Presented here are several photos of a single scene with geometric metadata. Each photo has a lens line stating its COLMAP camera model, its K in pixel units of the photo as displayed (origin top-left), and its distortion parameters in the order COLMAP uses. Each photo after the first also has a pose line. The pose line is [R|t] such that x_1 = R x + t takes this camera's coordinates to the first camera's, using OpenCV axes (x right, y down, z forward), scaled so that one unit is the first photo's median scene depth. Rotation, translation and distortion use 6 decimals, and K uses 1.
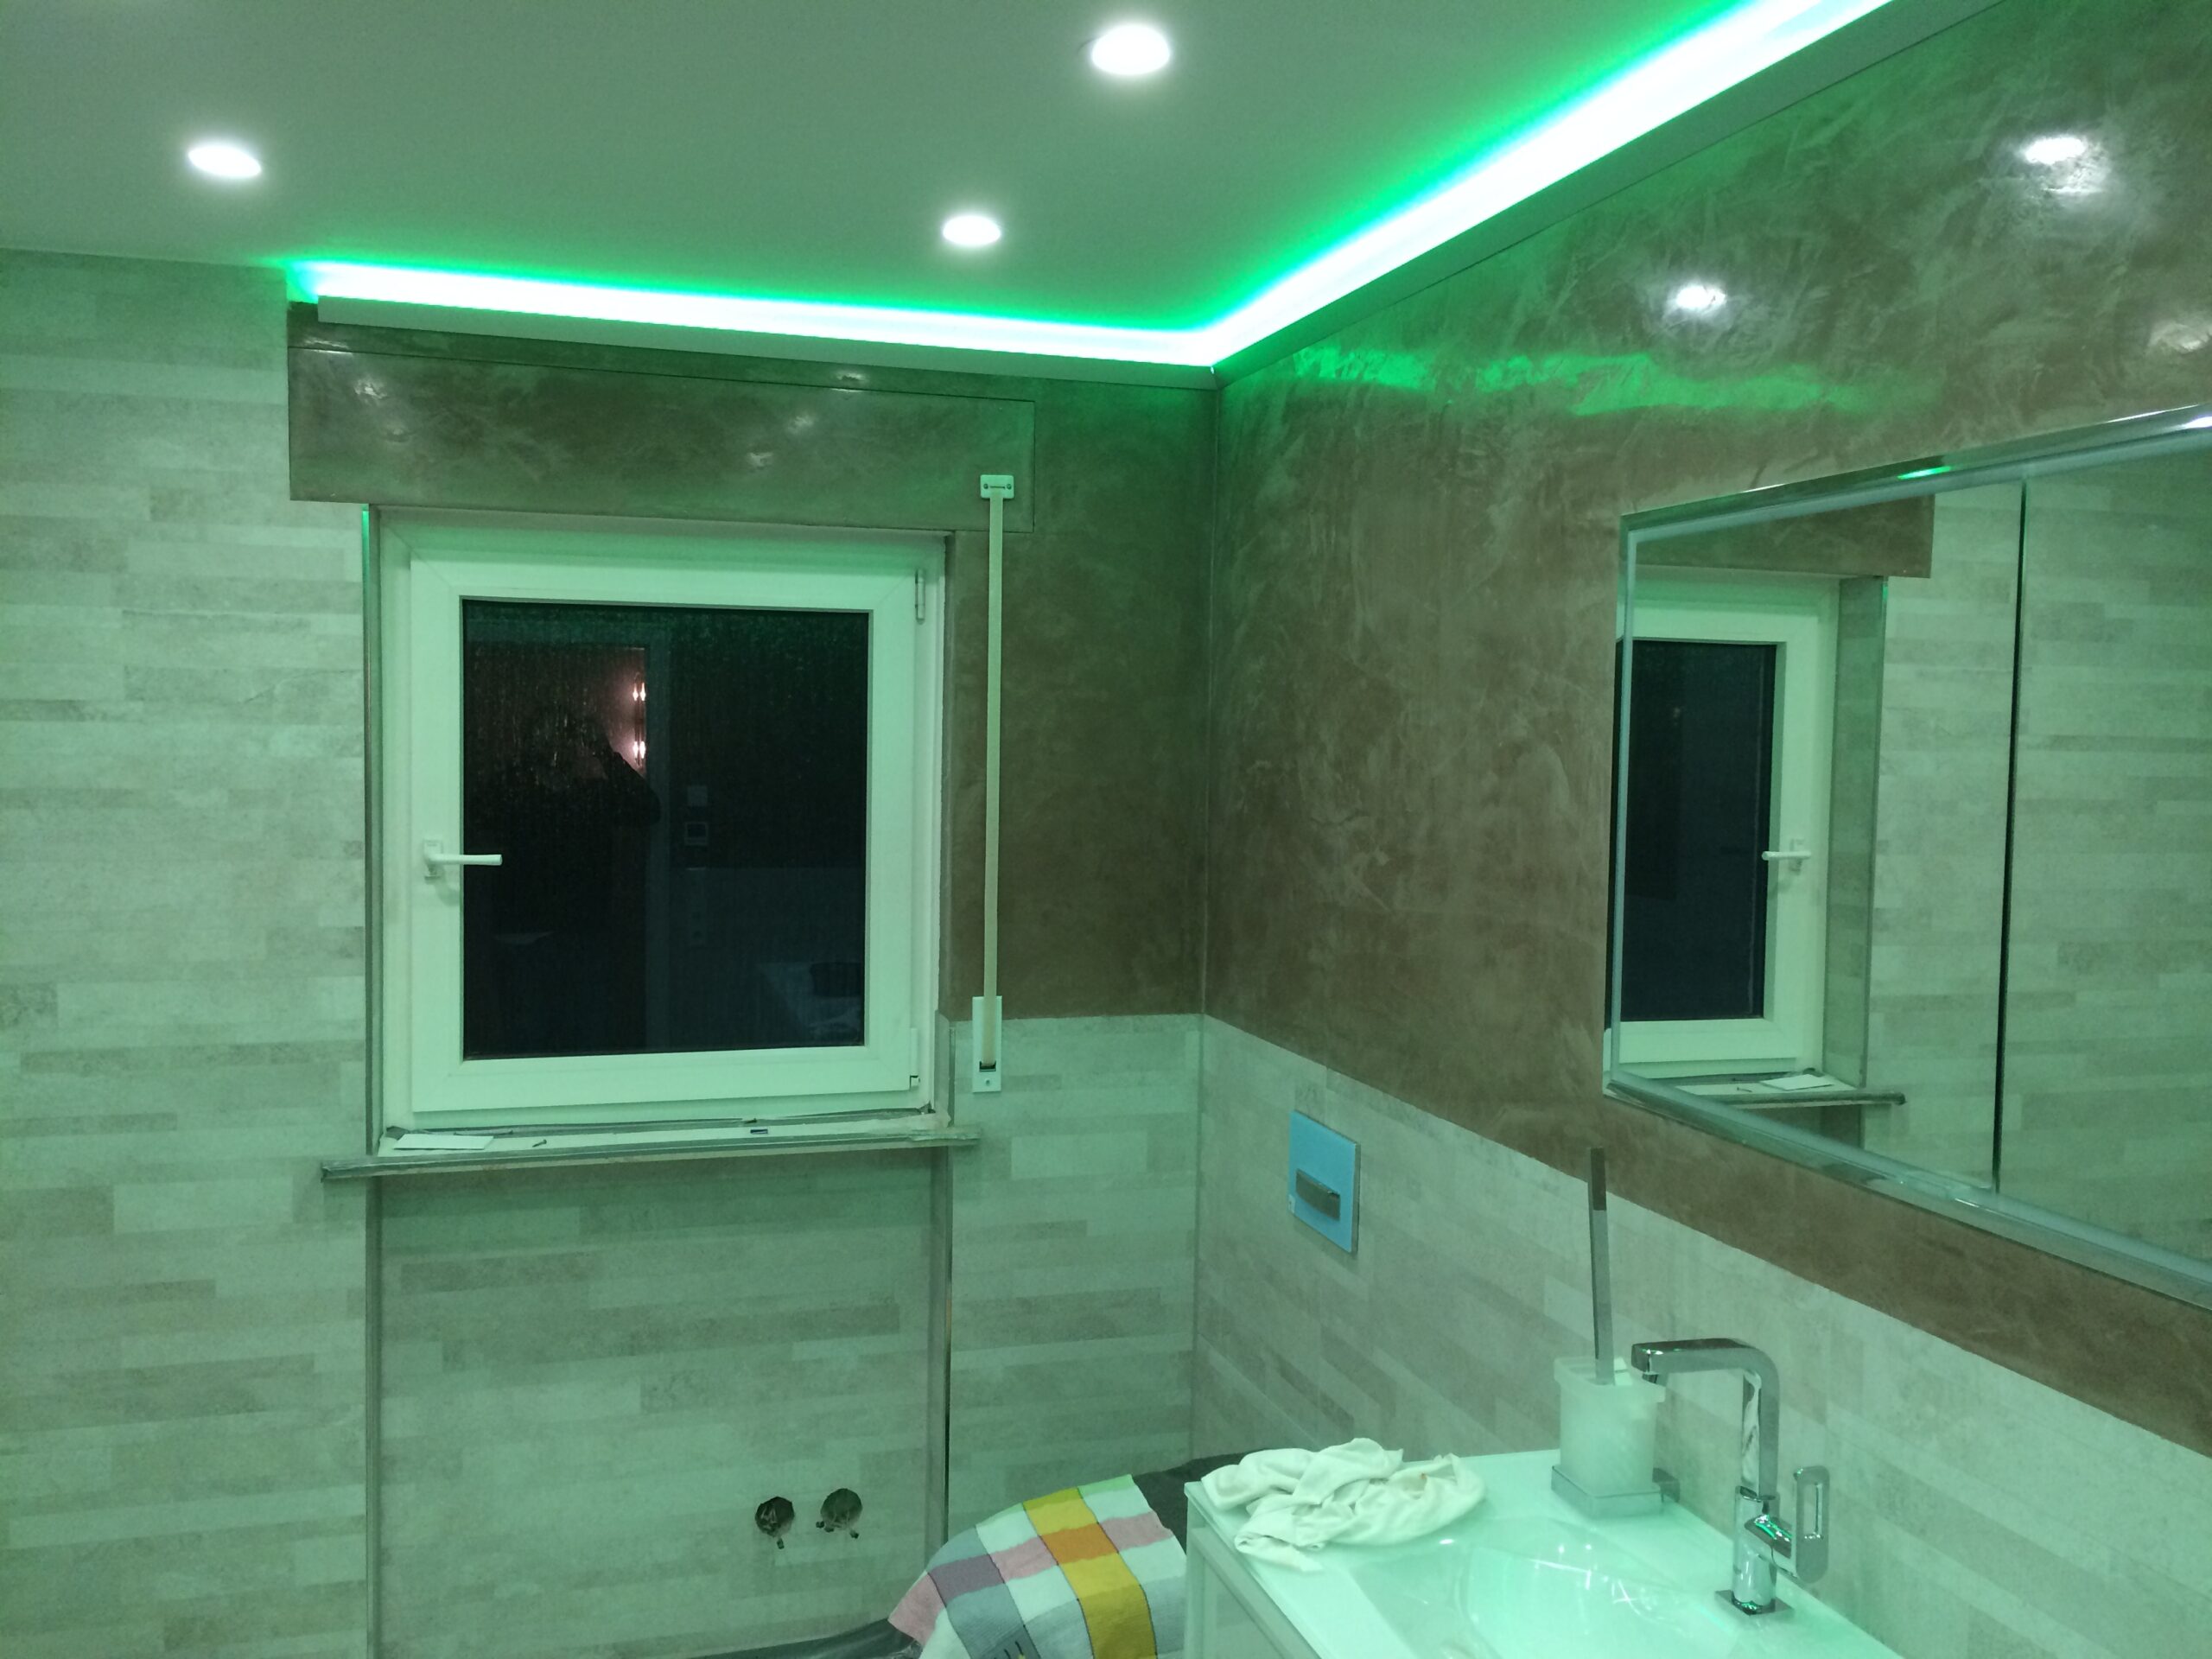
lens RADIAL K [[1877.5, 0, 1106.1], [0, 1877.5, 827.5], [0, 0, 1]] dist [0.049784, -0.004962]
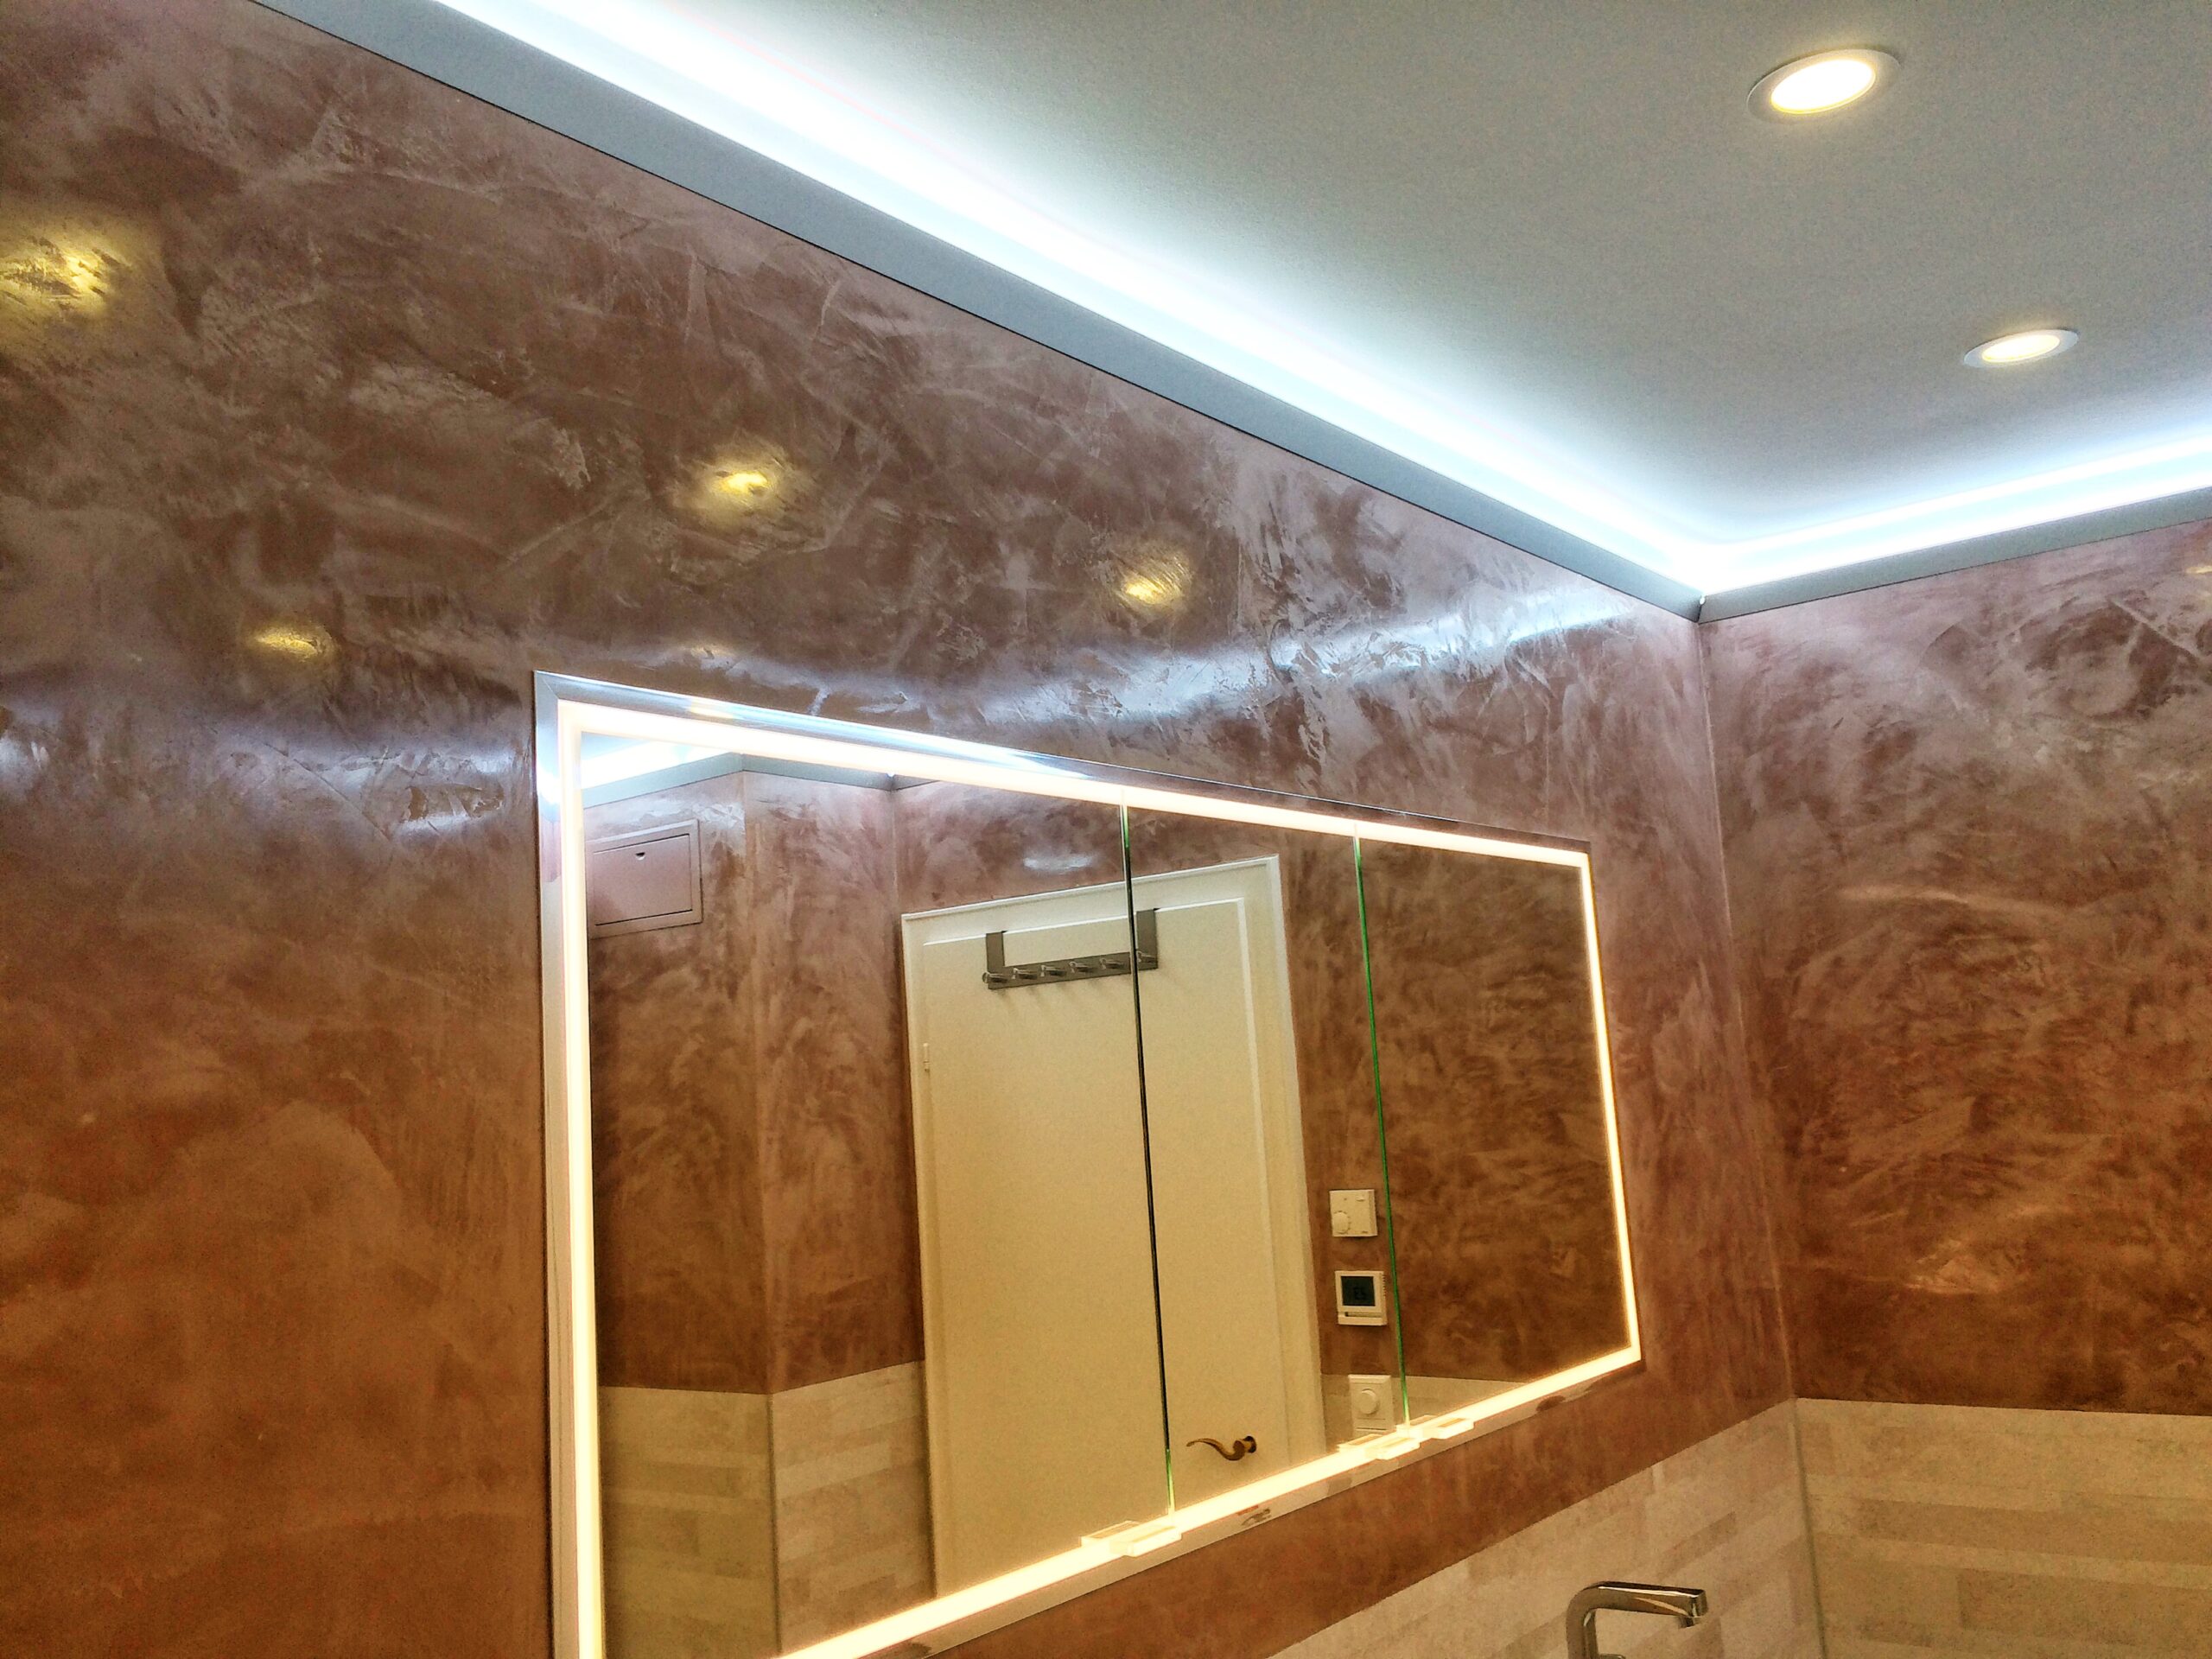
lens RADIAL K [[1877.5, 0, 1107.7], [0, 1877.5, 829.1], [0, 0, 1]] dist [0.049784, -0.004962]
pose [[-0.586572, 0.134069, 0.798723, -0.248111], [0.096895, 0.990737, -0.095140, -0.049660], [-0.804080, 0.021586, -0.594129, 1.153141]]
